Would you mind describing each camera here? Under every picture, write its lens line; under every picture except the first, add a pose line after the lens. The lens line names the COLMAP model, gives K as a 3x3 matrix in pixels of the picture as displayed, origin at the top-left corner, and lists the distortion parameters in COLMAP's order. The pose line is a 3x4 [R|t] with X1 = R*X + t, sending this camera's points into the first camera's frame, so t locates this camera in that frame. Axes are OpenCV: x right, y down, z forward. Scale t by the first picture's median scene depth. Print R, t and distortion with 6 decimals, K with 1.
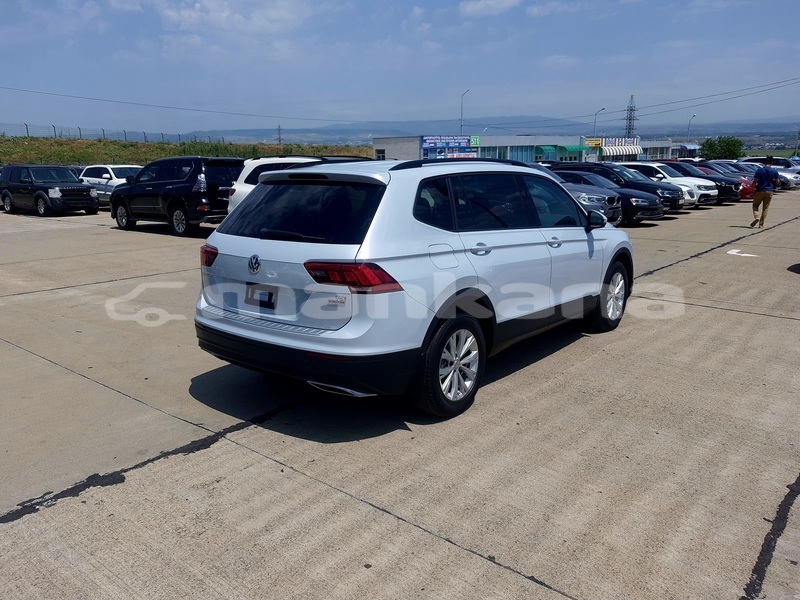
lens RADIAL K [[631.1, 0, 395.5], [0, 631.1, 299.0], [0, 0, 1]] dist [0.038462, -0.081157]
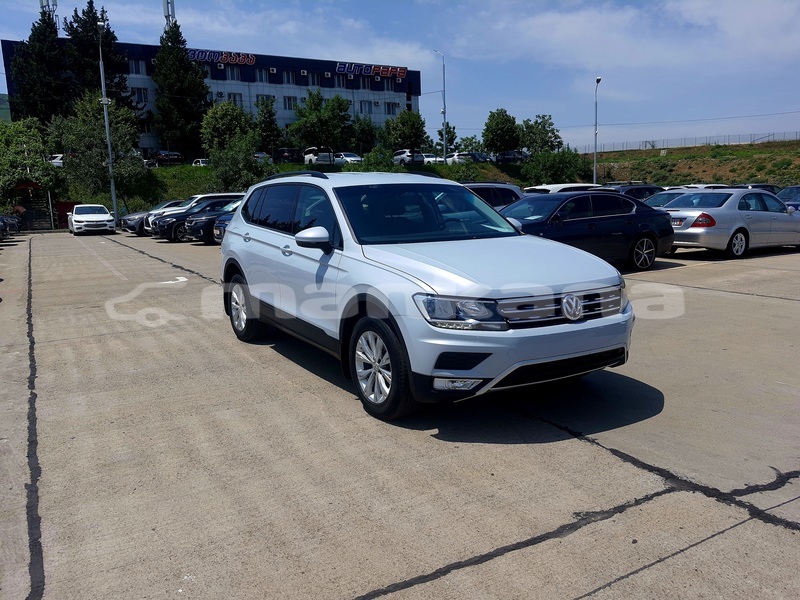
lens RADIAL K [[636.6, 0, 397.0], [0, 636.6, 302.9], [0, 0, 1]] dist [-0.002394, -0.015633]
pose [[-0.342527, 0.168140, -0.924340, 0.102911], [-0.169399, 0.956678, 0.236795, -0.025065], [0.924110, 0.237691, -0.299205, 0.132449]]
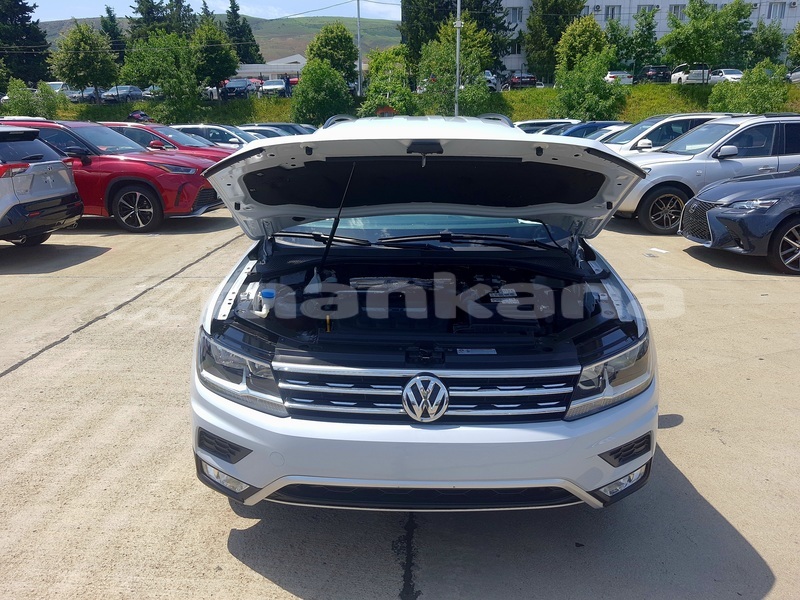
lens RADIAL K [[636.6, 0, 397.0], [0, 636.6, 302.9], [0, 0, 1]] dist [-0.002394, -0.015633]
pose [[-0.794099, 0.178561, -0.580967, 0.057695], [-0.108453, 0.898900, 0.424518, -0.031752], [0.598034, 0.400117, -0.694450, 0.150880]]
